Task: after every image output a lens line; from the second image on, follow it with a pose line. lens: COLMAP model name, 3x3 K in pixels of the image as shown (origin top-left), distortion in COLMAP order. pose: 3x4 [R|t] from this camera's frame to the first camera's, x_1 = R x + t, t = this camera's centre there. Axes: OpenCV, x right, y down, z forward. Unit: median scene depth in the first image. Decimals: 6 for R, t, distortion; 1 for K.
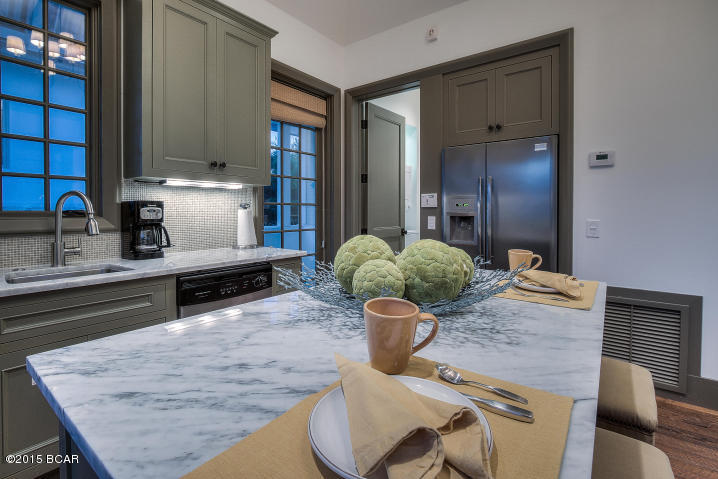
lens RADIAL K [[336.6, 0, 396.4], [0, 336.6, 216.5], [0, 0, 1]] dist [-0.012264, 0.000707]
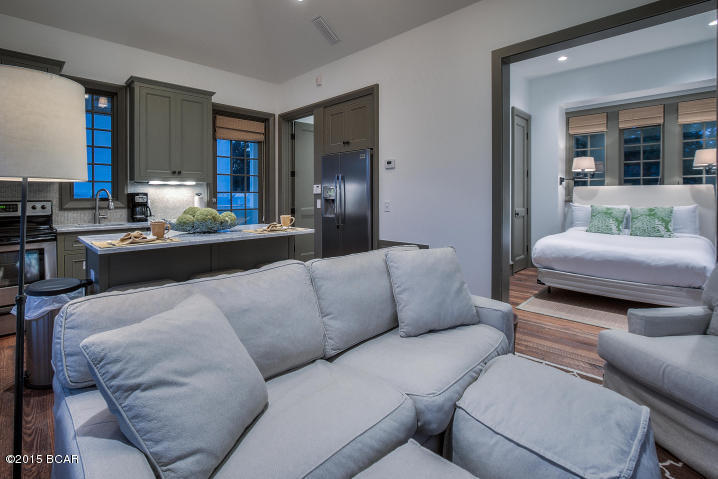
lens RADIAL K [[336.6, 0, 386.7], [0, 336.6, 198.4], [0, 0, 1]] dist [-0.012264, 0.000707]
pose [[0.991538, -0.007865, -0.129580, 0.824514], [0.007267, 0.999961, -0.005089, 0.006712], [0.129615, 0.004104, 0.991556, -0.657535]]
